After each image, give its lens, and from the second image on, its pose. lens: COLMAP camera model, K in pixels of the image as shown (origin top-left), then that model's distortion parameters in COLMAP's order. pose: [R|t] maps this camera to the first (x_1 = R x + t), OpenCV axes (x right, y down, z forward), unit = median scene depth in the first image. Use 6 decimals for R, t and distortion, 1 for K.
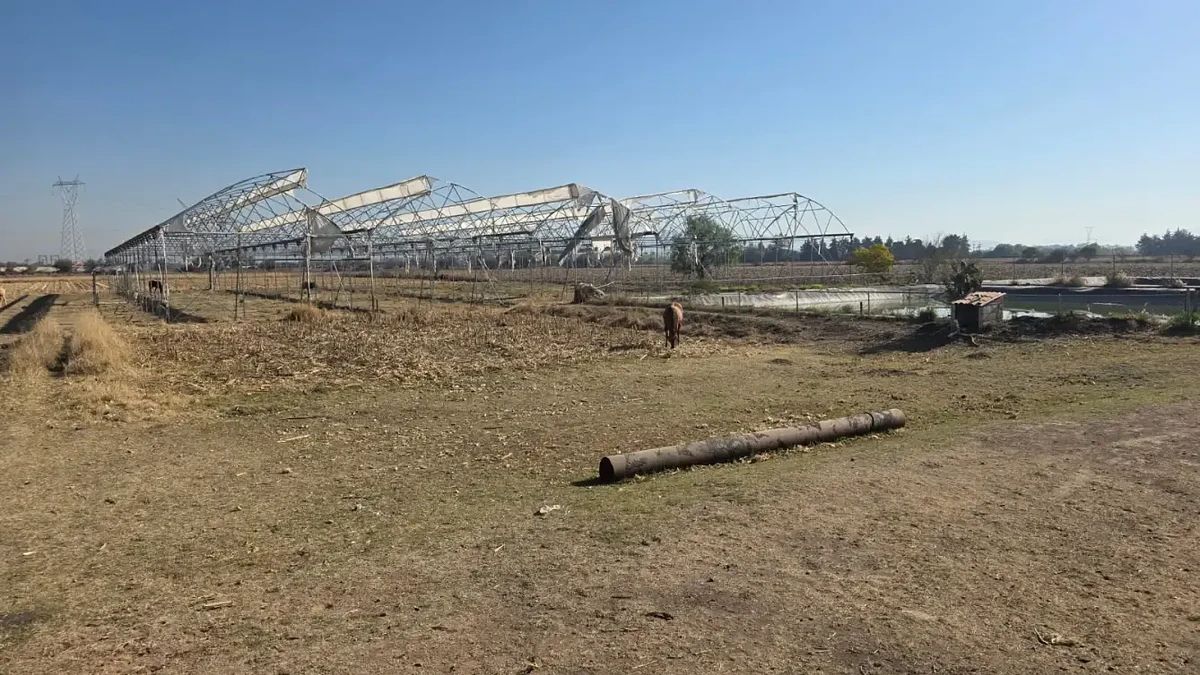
lens RADIAL K [[792.2, 0, 601.9], [0, 792.2, 330.5], [0, 0, 1]] dist [0.063717, -0.058419]
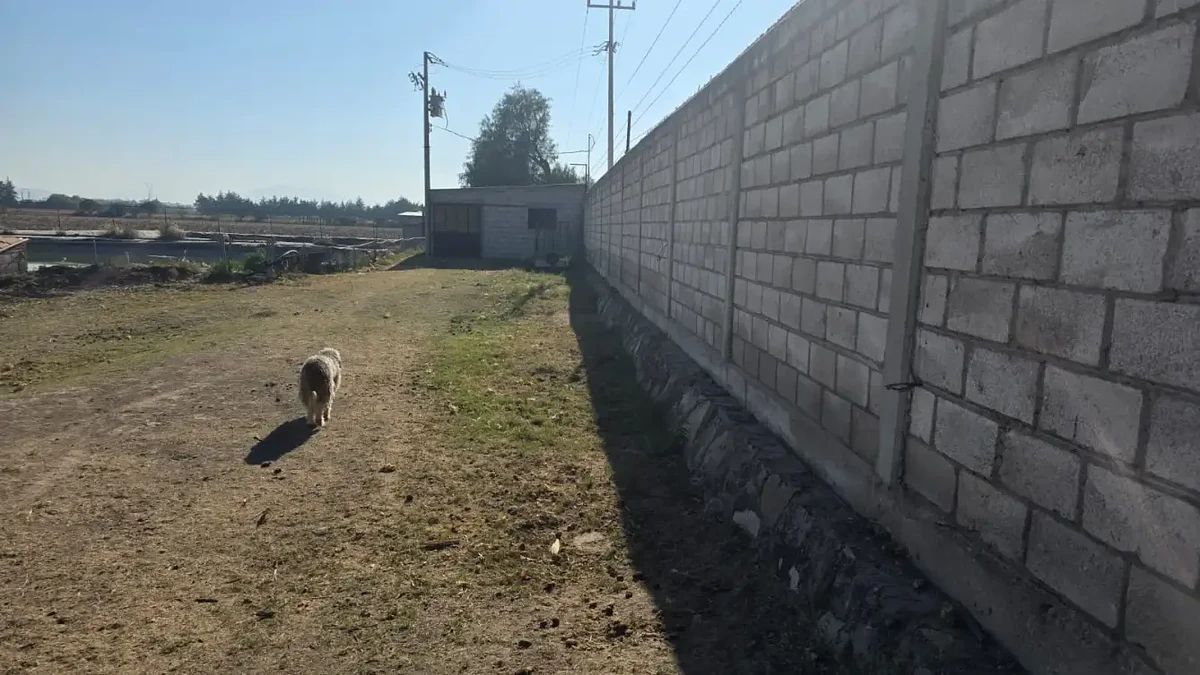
lens RADIAL K [[792.2, 0, 607.6], [0, 792.2, 347.8], [0, 0, 1]] dist [0.063717, -0.058419]
pose [[0.495423, -0.098245, 0.863078, 0.095195], [0.033376, 0.995003, 0.094104, 0.010090], [-0.868010, -0.017815, 0.496227, 0.088304]]
